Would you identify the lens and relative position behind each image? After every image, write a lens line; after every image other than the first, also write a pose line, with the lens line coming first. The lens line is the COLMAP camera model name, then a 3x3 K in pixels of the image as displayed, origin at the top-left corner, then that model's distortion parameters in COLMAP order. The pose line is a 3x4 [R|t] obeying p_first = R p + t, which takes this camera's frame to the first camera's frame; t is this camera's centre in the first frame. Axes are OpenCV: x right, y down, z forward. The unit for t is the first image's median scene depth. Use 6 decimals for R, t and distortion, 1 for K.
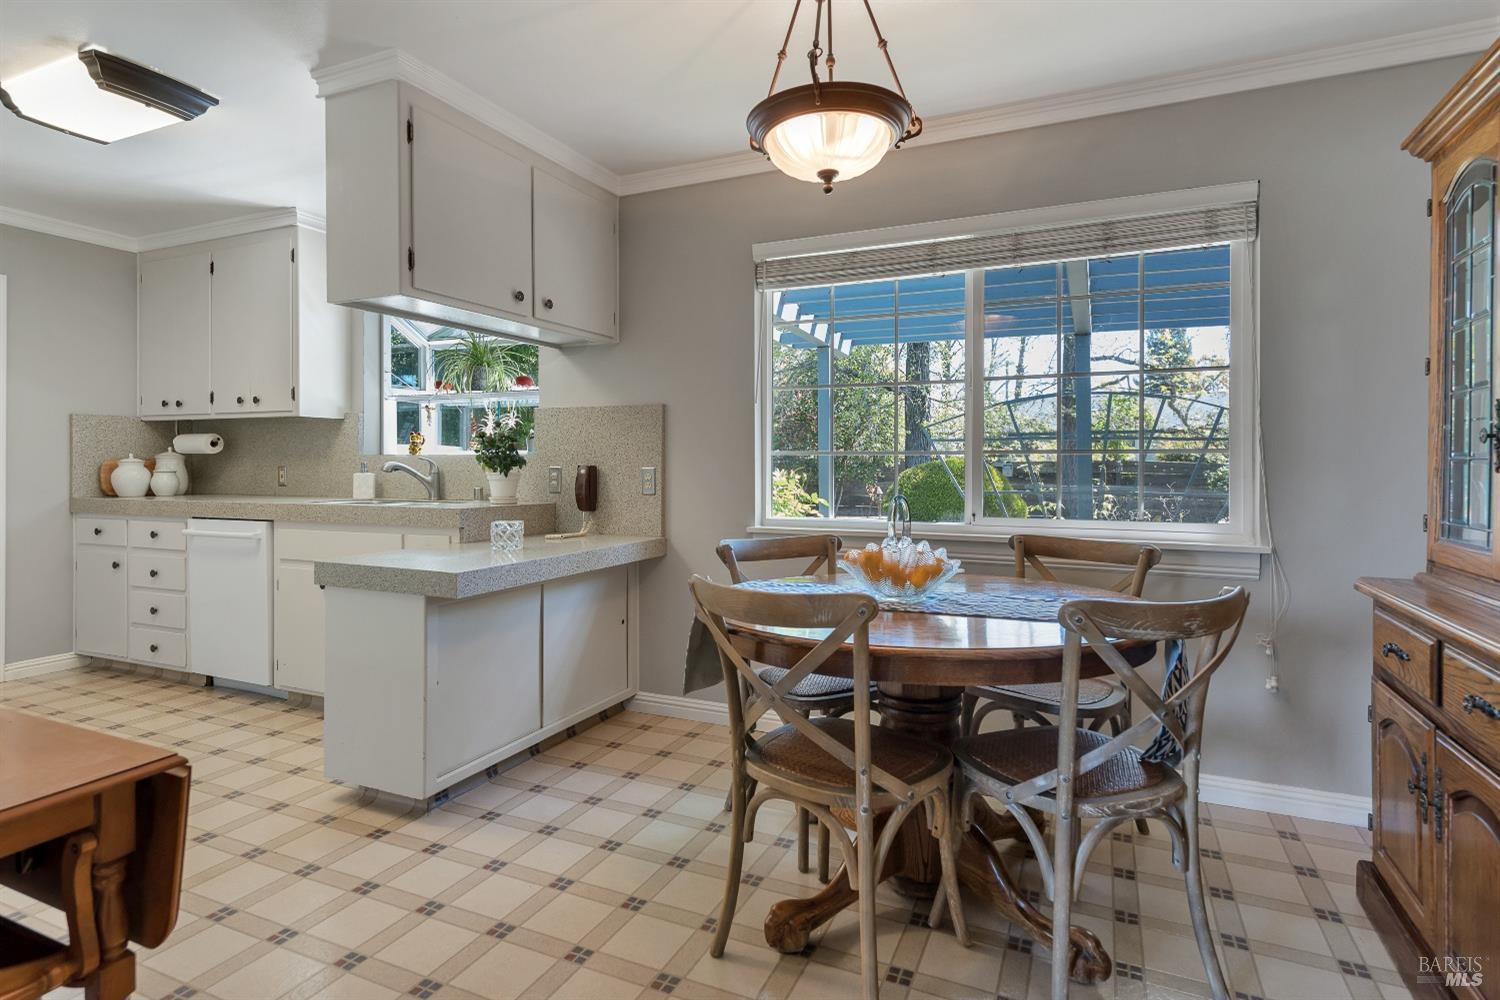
lens RADIAL K [[770.3, 0, 748.2], [0, 770.3, 474.8], [0, 0, 1]] dist [0.005276, -0.000340]
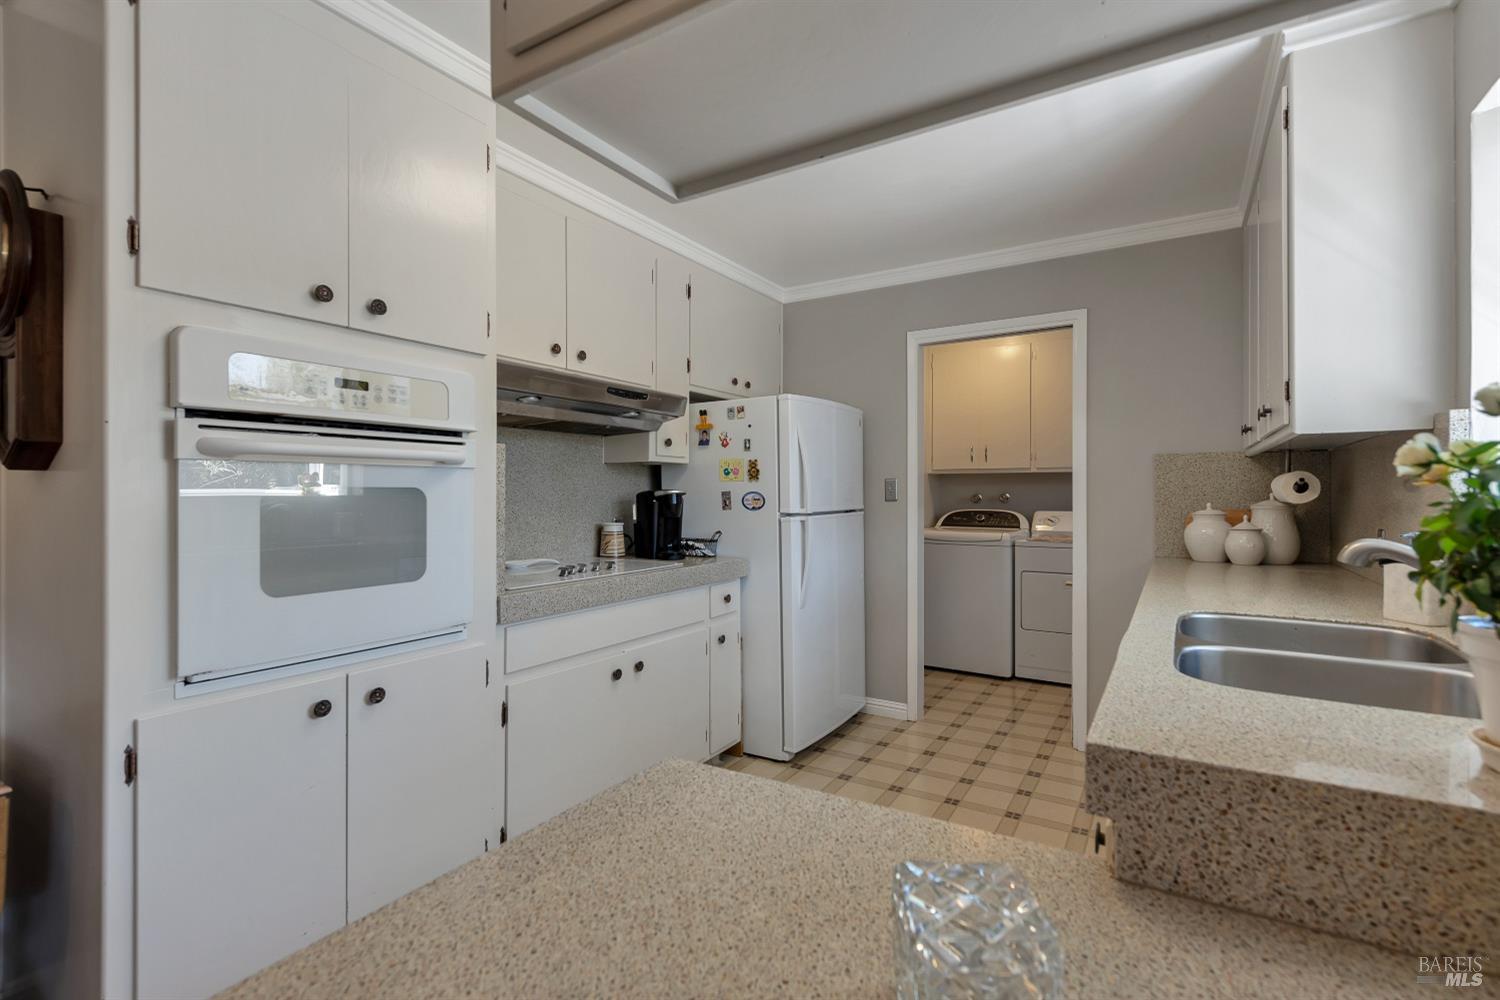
lens RADIAL K [[689.4, 0, 744.8], [0, 689.4, 494.7], [0, 0, 1]] dist [0.002163, -0.000092]
pose [[-0.134537, -0.003155, -0.990904, -0.087216], [-0.008460, 0.999962, -0.002035, -0.030867], [0.990872, 0.008109, -0.134559, 0.666477]]
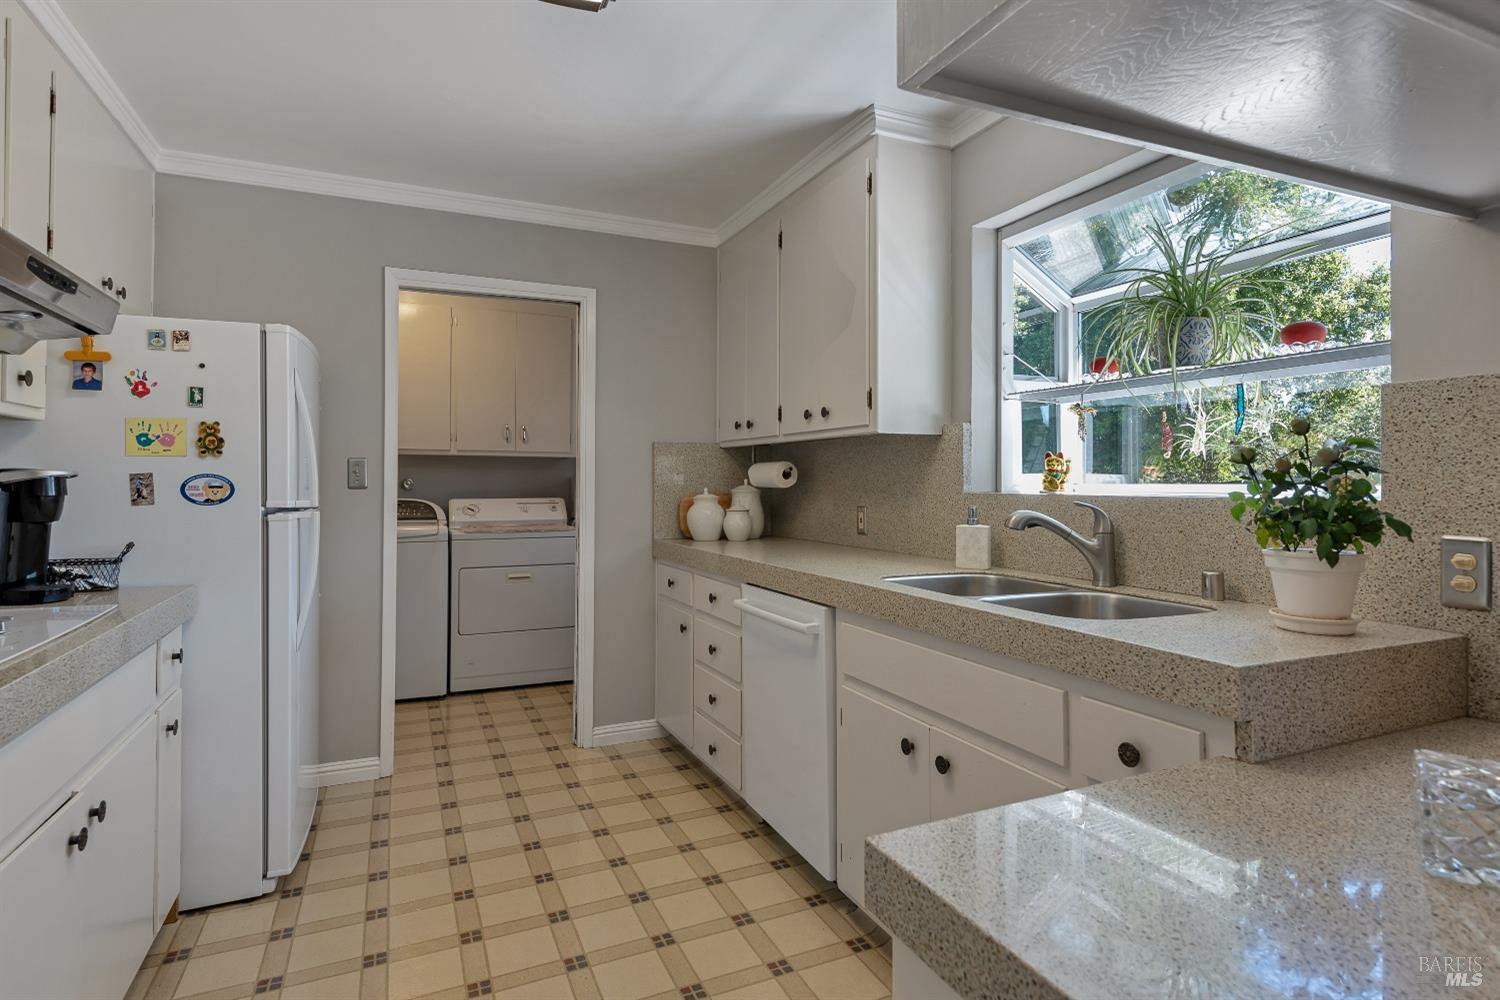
lens RADIAL K [[770.3, 0, 748.2], [0, 770.3, 474.8], [0, 0, 1]] dist [0.005276, -0.000340]
pose [[0.746976, -0.008349, -0.664799, -0.224717], [-0.004527, 0.999834, -0.017642, -0.027920], [0.664836, 0.016187, 0.746814, 0.426917]]
